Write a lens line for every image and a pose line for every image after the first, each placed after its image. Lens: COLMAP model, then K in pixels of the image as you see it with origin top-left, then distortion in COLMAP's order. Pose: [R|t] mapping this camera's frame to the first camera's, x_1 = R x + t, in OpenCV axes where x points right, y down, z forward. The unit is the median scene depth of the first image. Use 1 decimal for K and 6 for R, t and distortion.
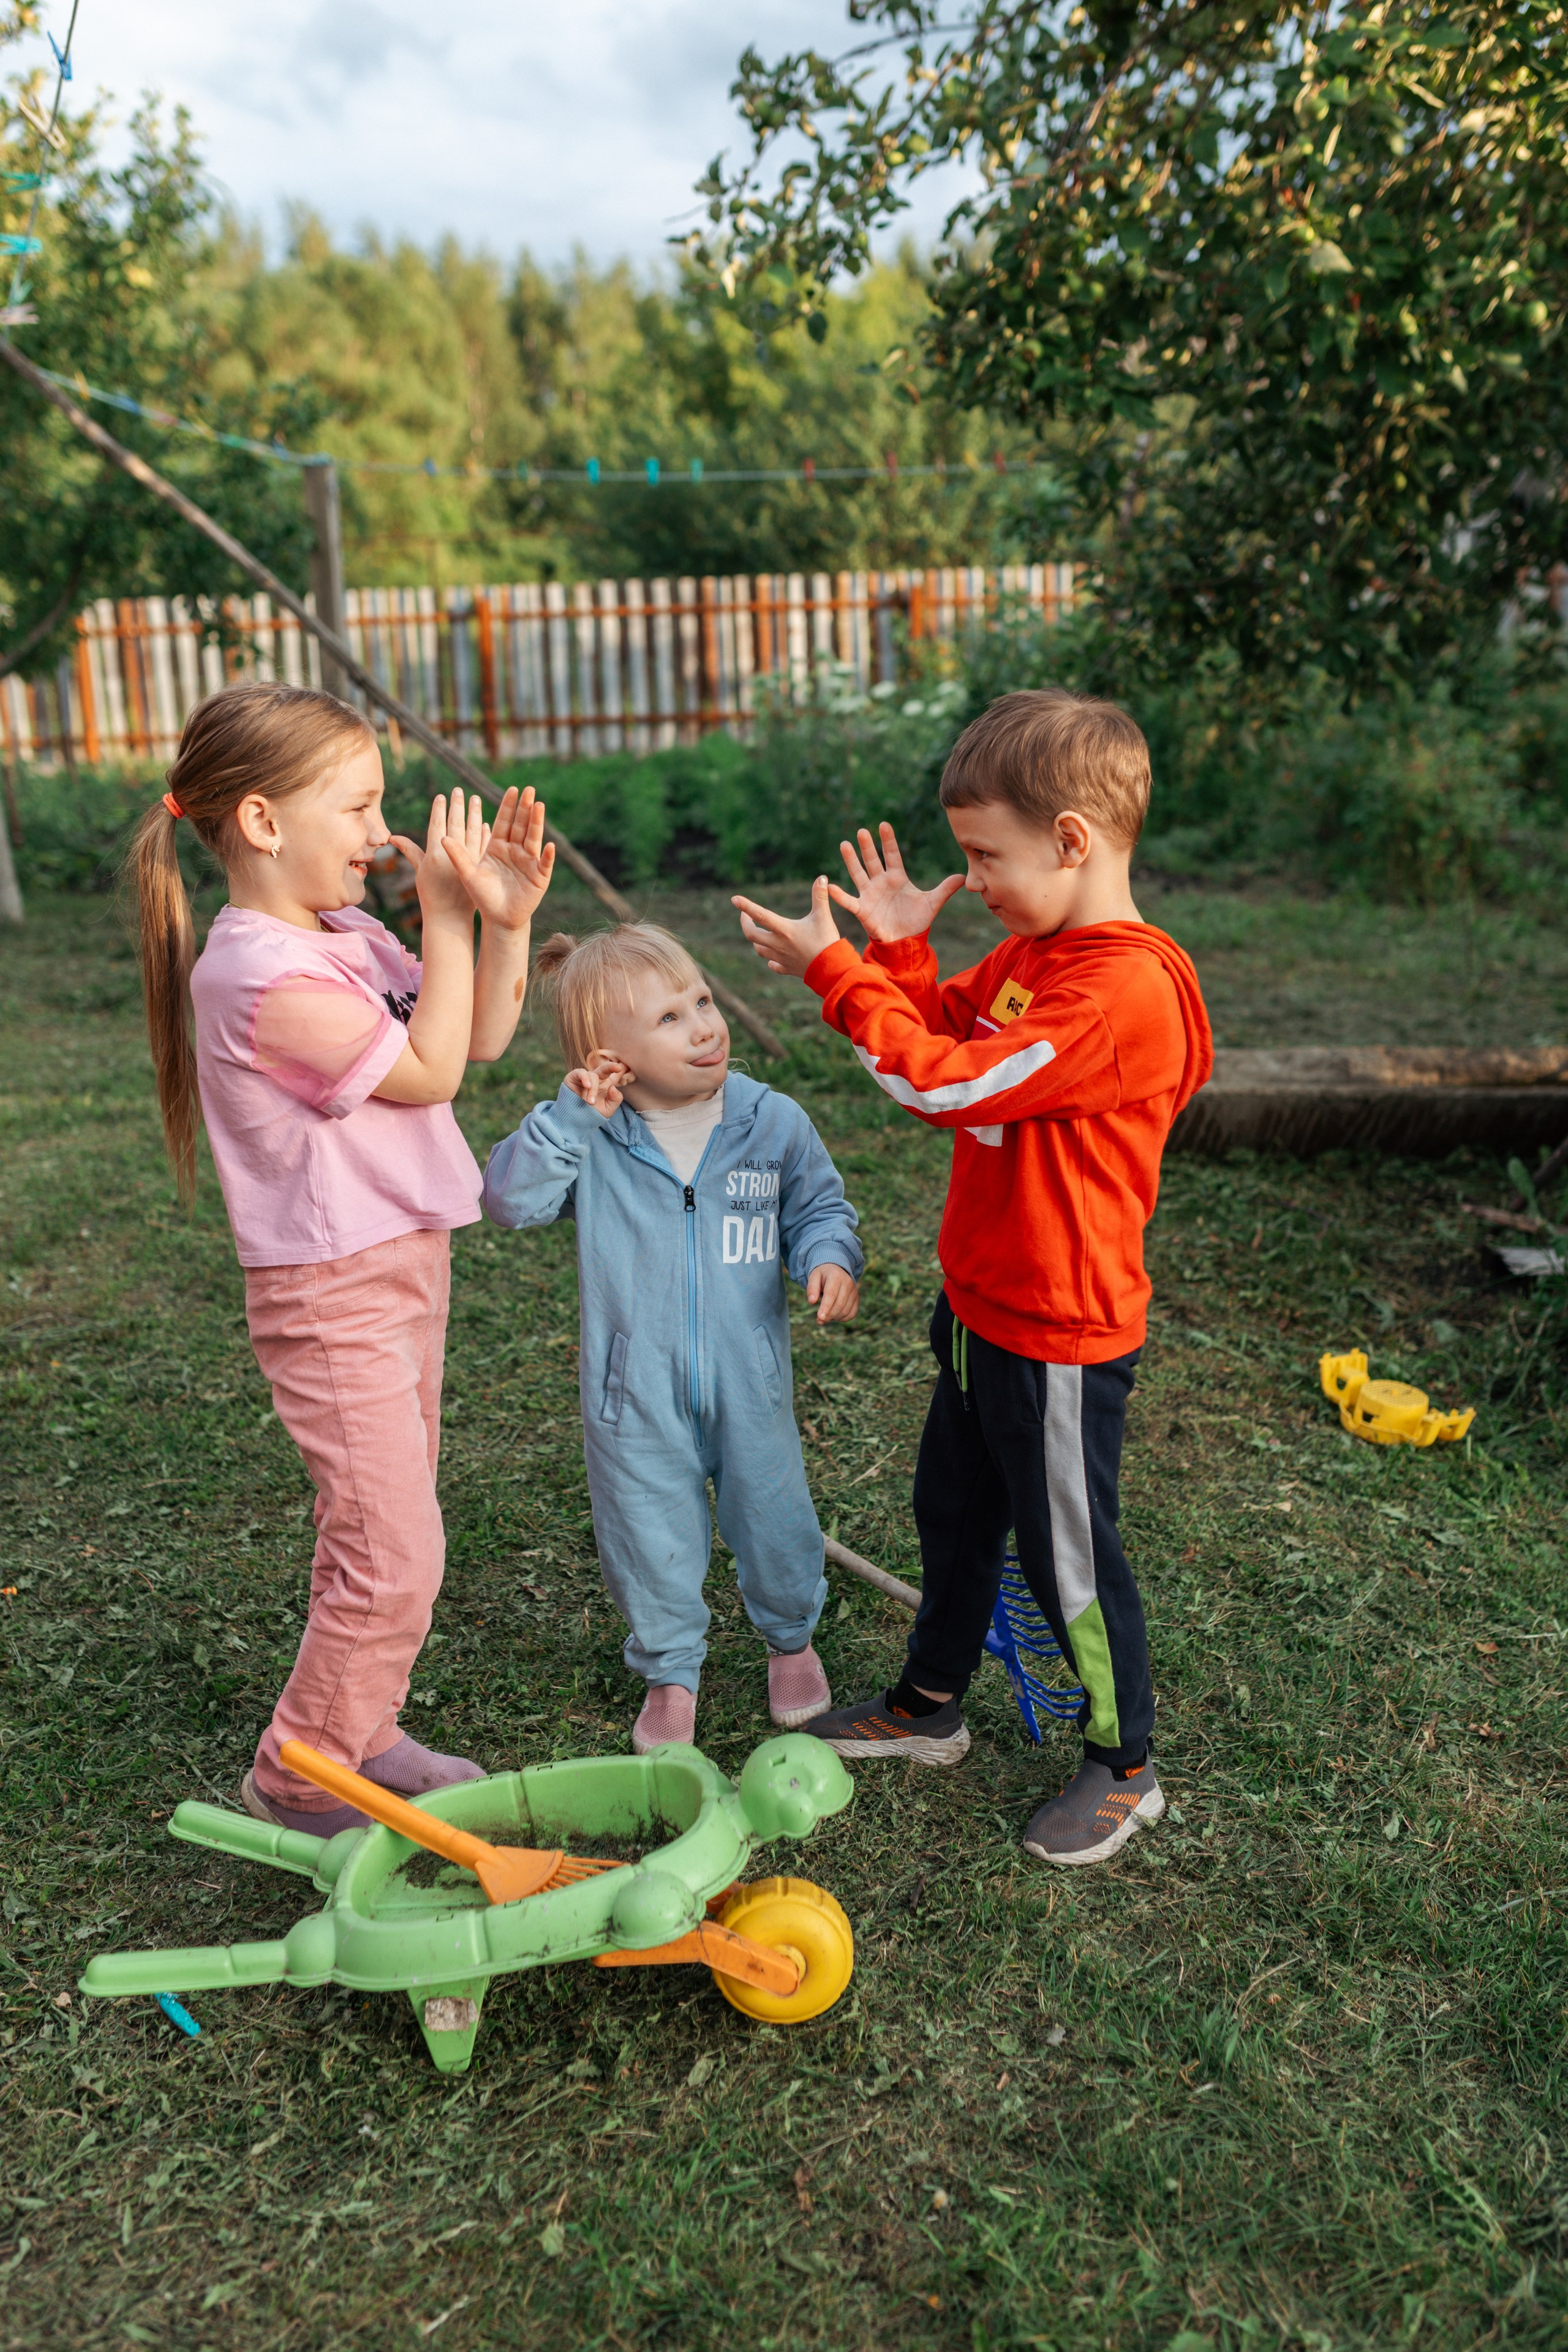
lens RADIAL K [[2315.2, 0, 773.3], [0, 2315.2, 1185.8], [0, 0, 1]] dist [0.000464, 0.000294]
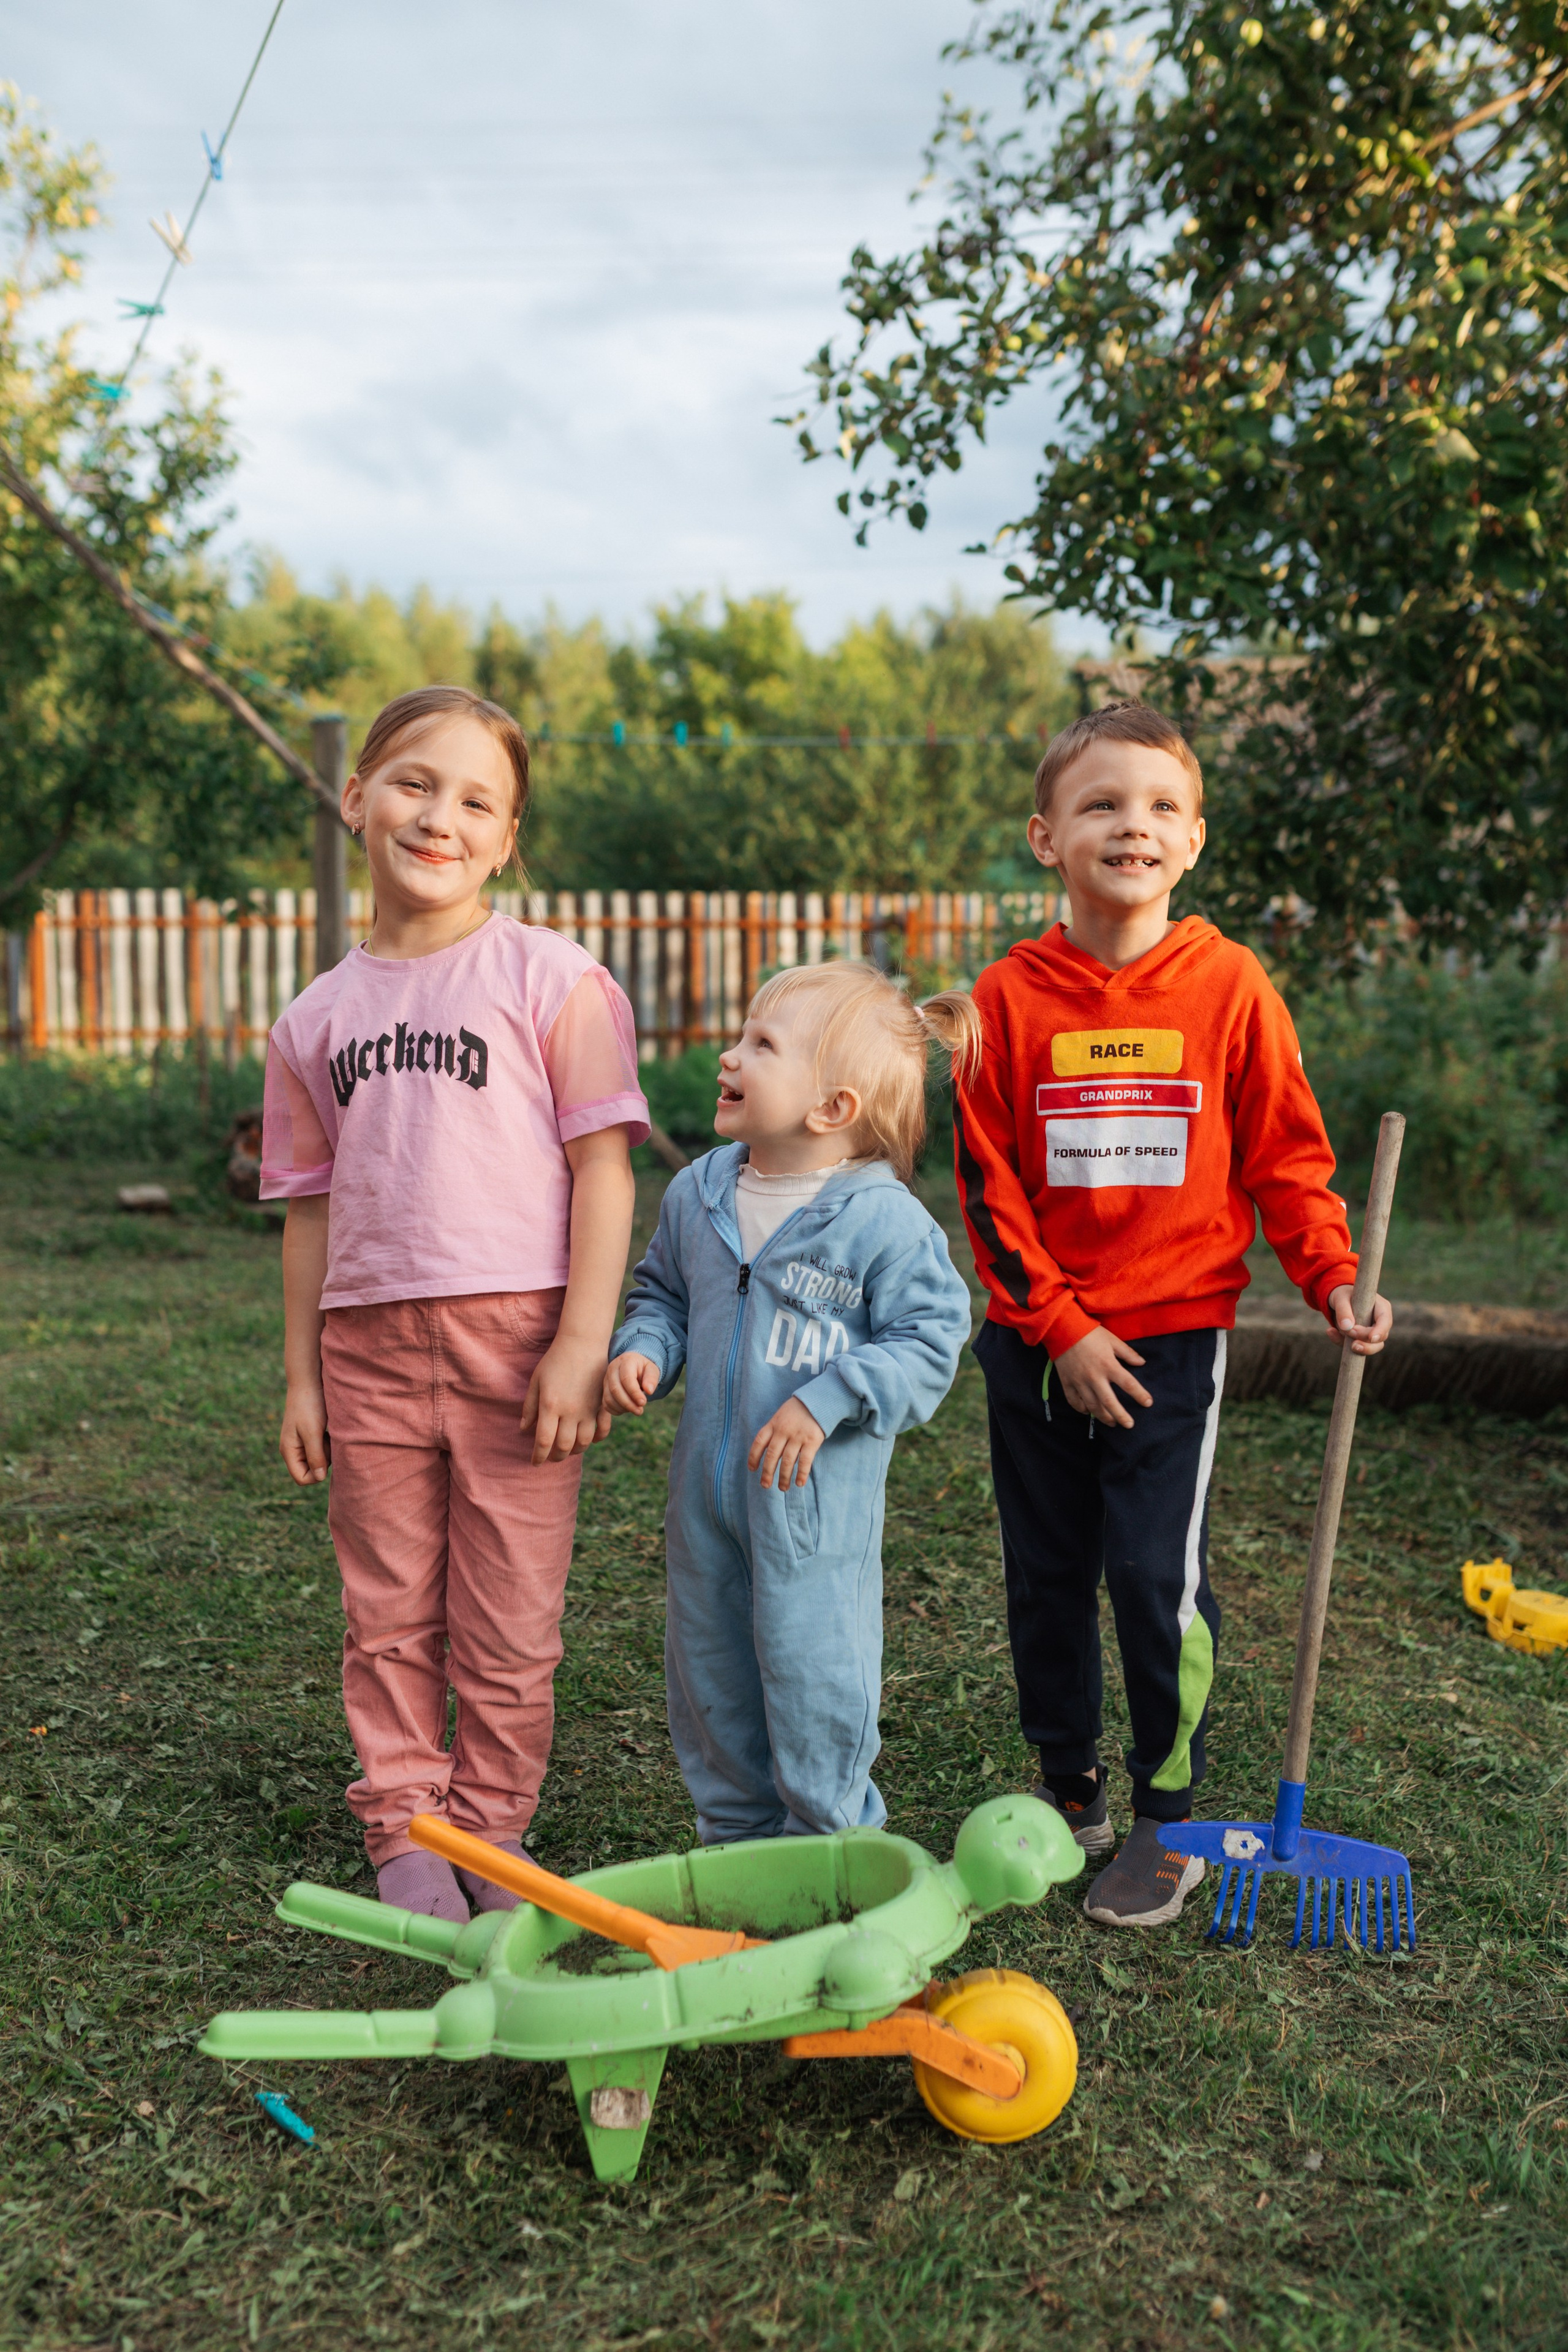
lens RADIAL K [[2460.2, 0, 789.9], [0, 2460.2, 1180.4], [0, 0, 1]] dist [-0.000598, -0.000342]
pose [[0.998846, 0.037910, 0.029500, -0.066341], [-0.032616, 0.986108, -0.162875, 0.094026], [-0.035265, 0.161724, 0.986206, 0.023589]]
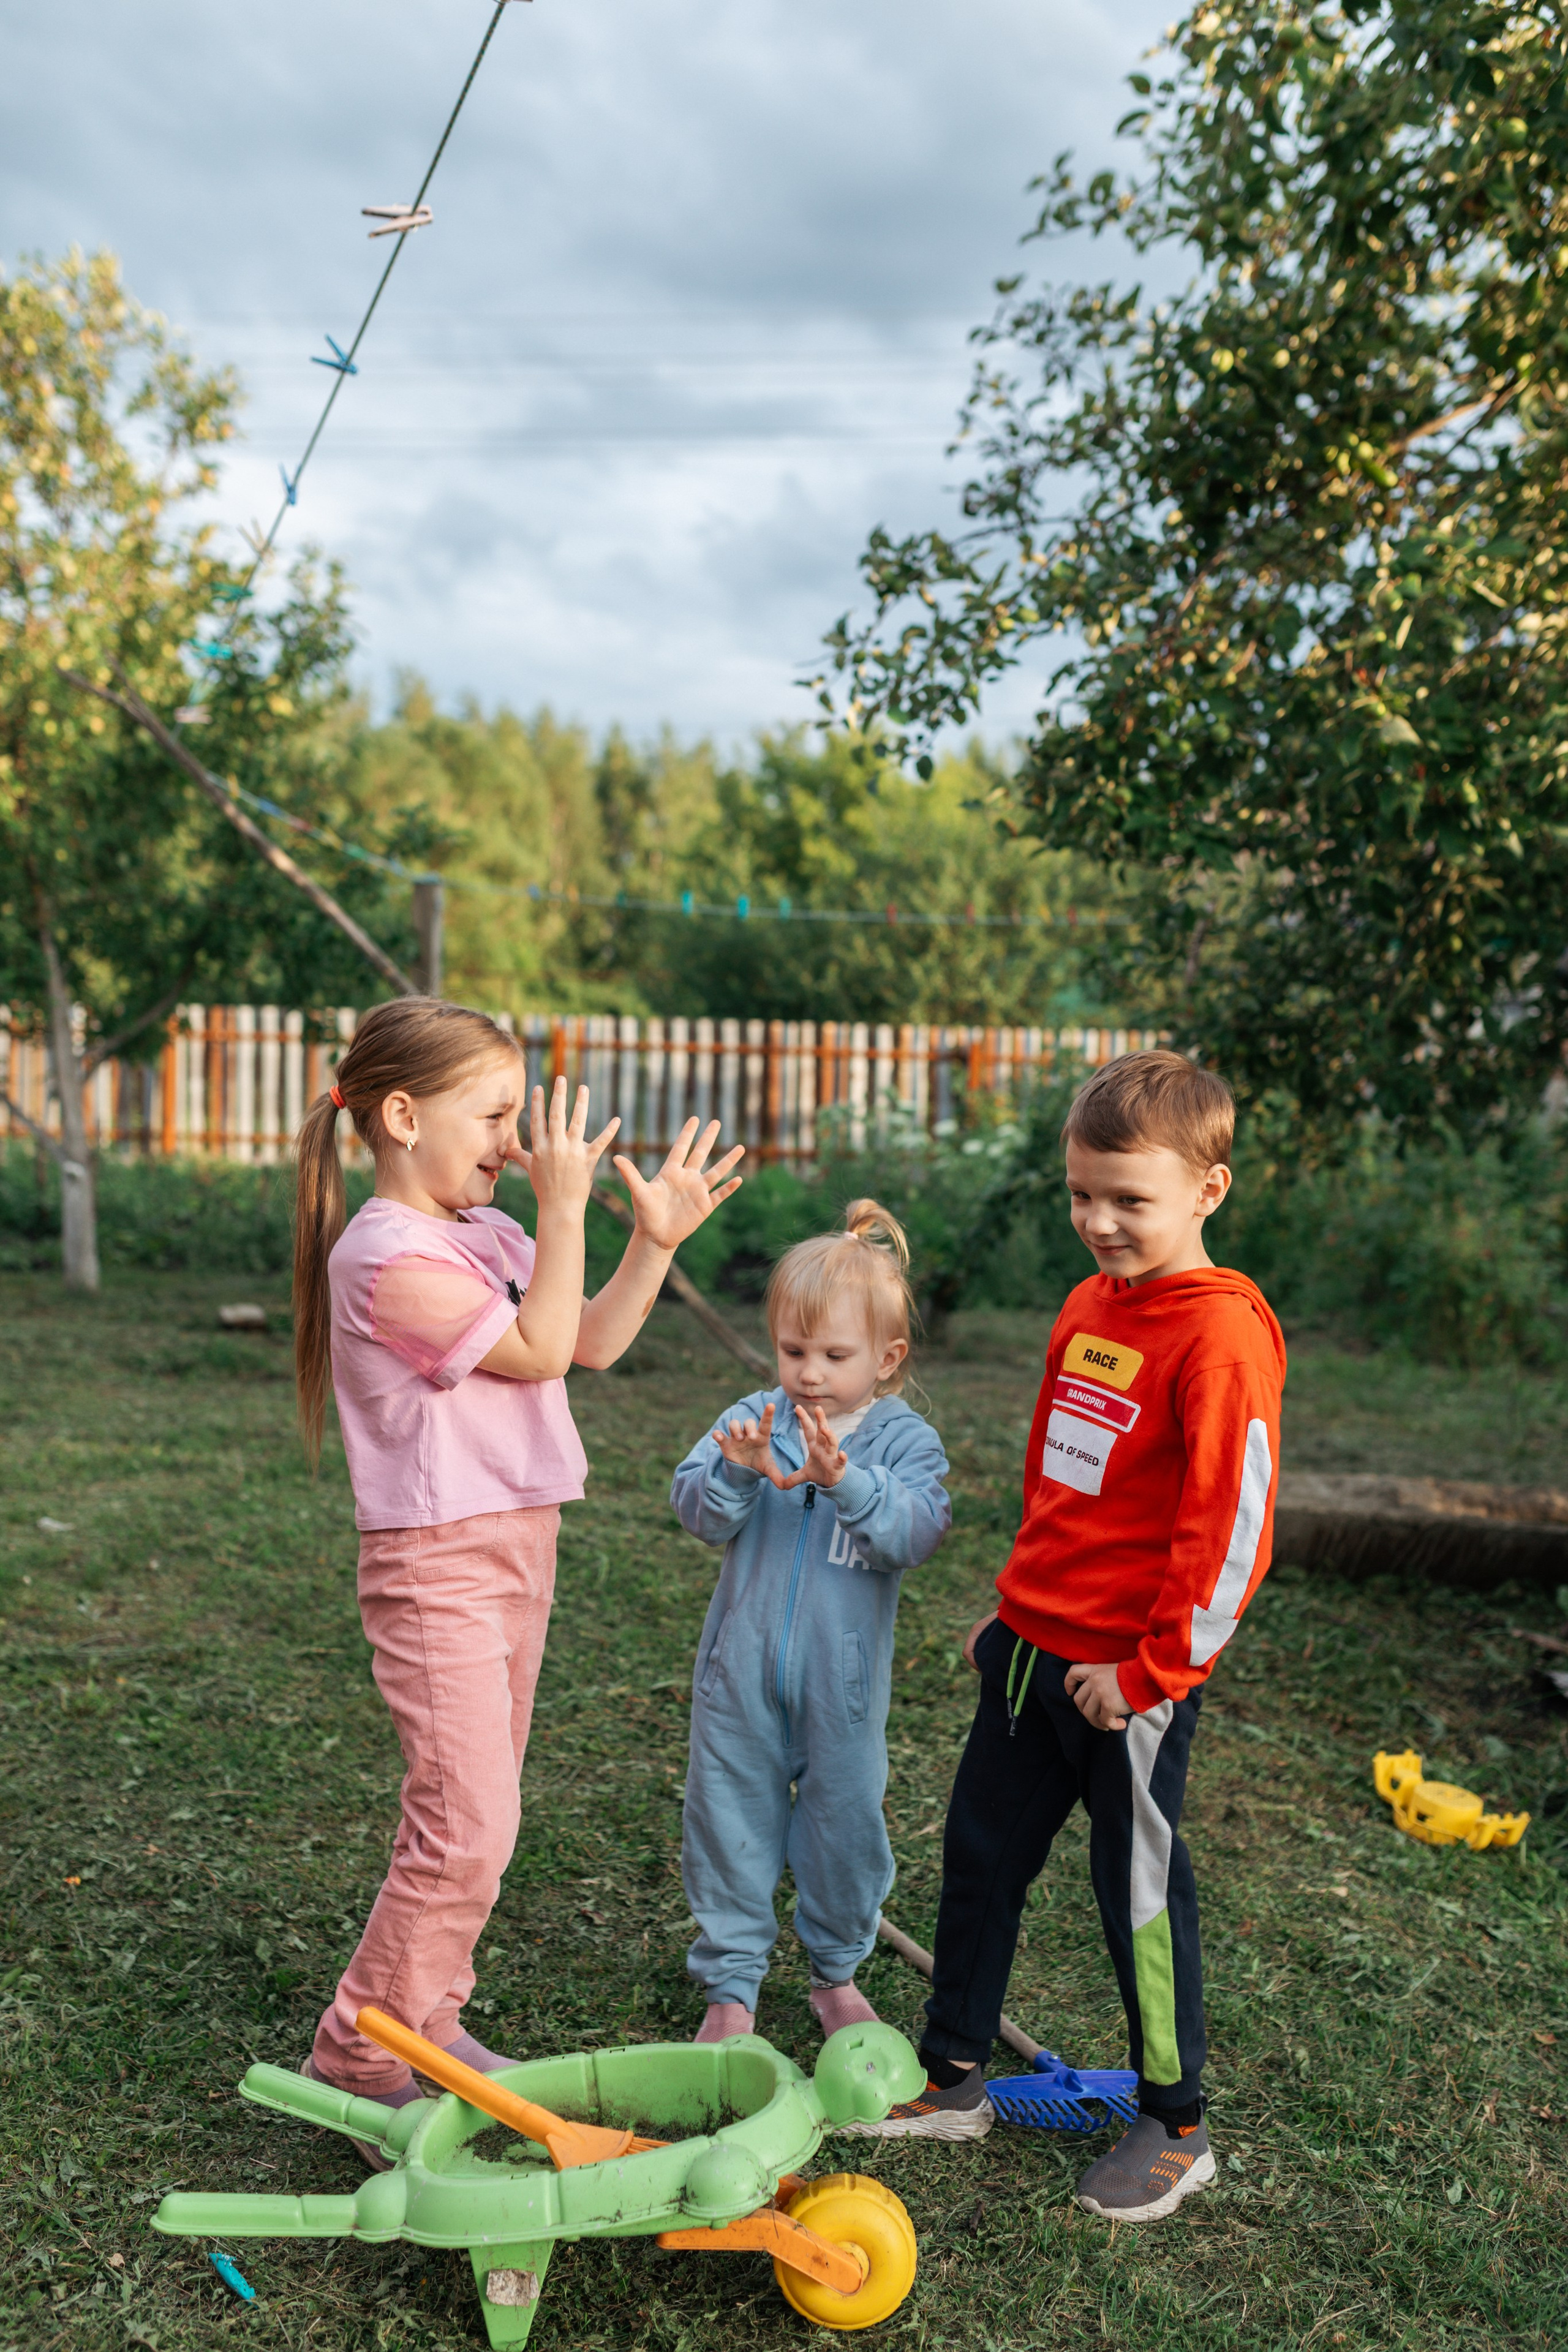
lens RADIAL K [[2321.7, 0, 779.4], [0, 2321.7, 1174.4], [0, 0, 1]] dist [0.001174, 0.002906]
pose [[0.997725, 0.065392, -0.016413, -0.022588], [-0.067347, 0.978033, -0.197271, 0.044873], [0.003153, 0.197928, 0.980212, -0.042234]]
